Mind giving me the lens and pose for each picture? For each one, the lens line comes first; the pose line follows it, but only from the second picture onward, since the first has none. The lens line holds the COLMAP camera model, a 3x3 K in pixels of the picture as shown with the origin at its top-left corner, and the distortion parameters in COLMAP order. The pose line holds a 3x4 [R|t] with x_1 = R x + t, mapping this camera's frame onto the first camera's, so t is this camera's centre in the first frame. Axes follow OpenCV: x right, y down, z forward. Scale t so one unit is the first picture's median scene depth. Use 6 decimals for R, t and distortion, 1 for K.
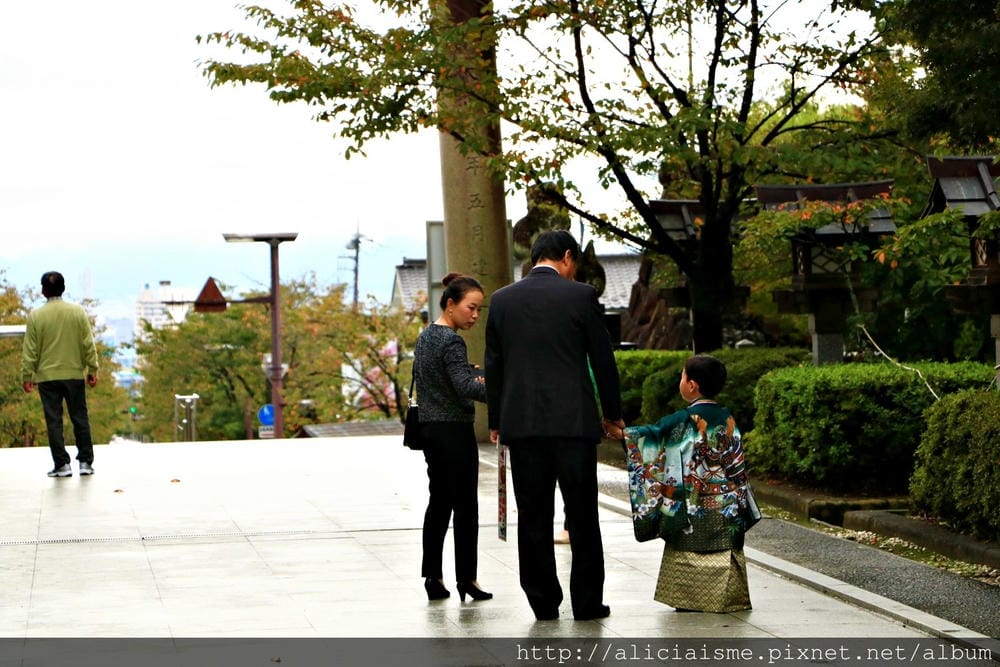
lens RADIAL K [[3404.8, 0, 500.0], [0, 3404.8, 333.5], [0, 0, 1]] dist [0.828736, 1.506774]
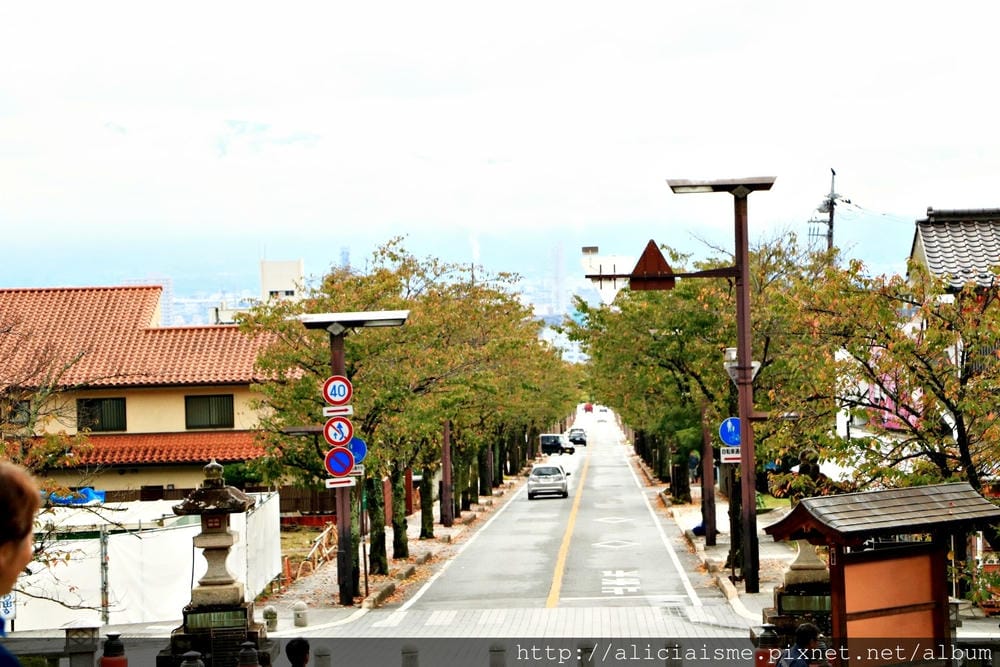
lens RADIAL K [[3332.2, 0, 500.0], [0, 3332.2, 333.5], [0, 0, 1]] dist [0.749365, 1.772630]
pose [[0.990784, -0.003270, -0.135414, -0.021039], [0.004494, 0.999952, 0.008731, -0.003322], [0.135379, -0.009259, 0.990751, 0.297275]]
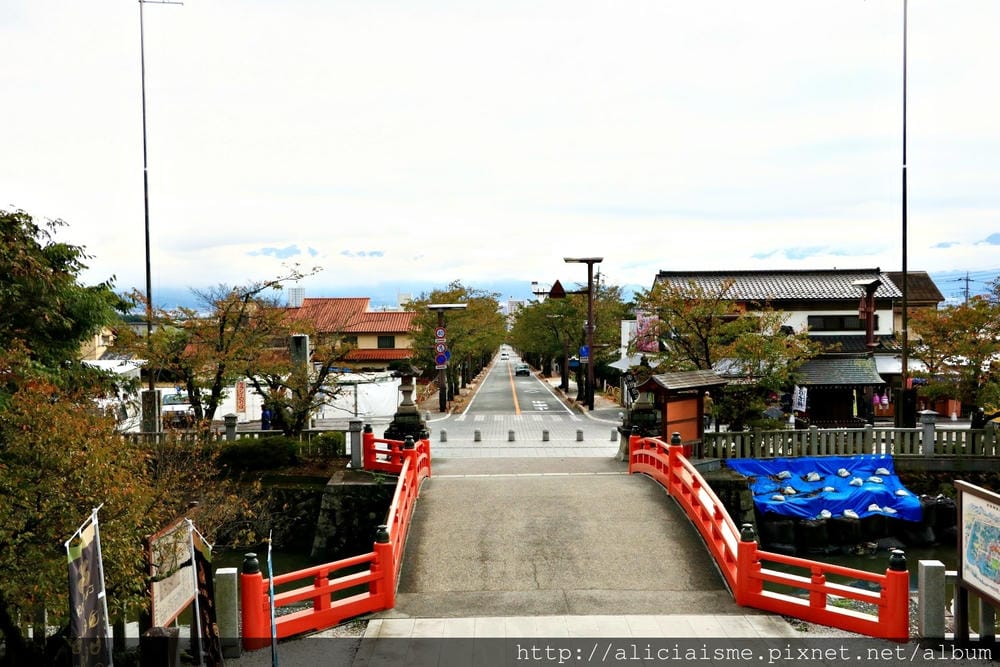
lens RADIAL K [[1104.5, 0, 500.0], [0, 1104.5, 333.5], [0, 0, 1]] dist [-0.018654, -0.014284]
pose [[0.993483, 0.017671, -0.112599, -0.045453], [-0.015489, 0.999675, 0.020224, 0.001621], [0.112920, -0.018348, 0.993435, 0.368536]]
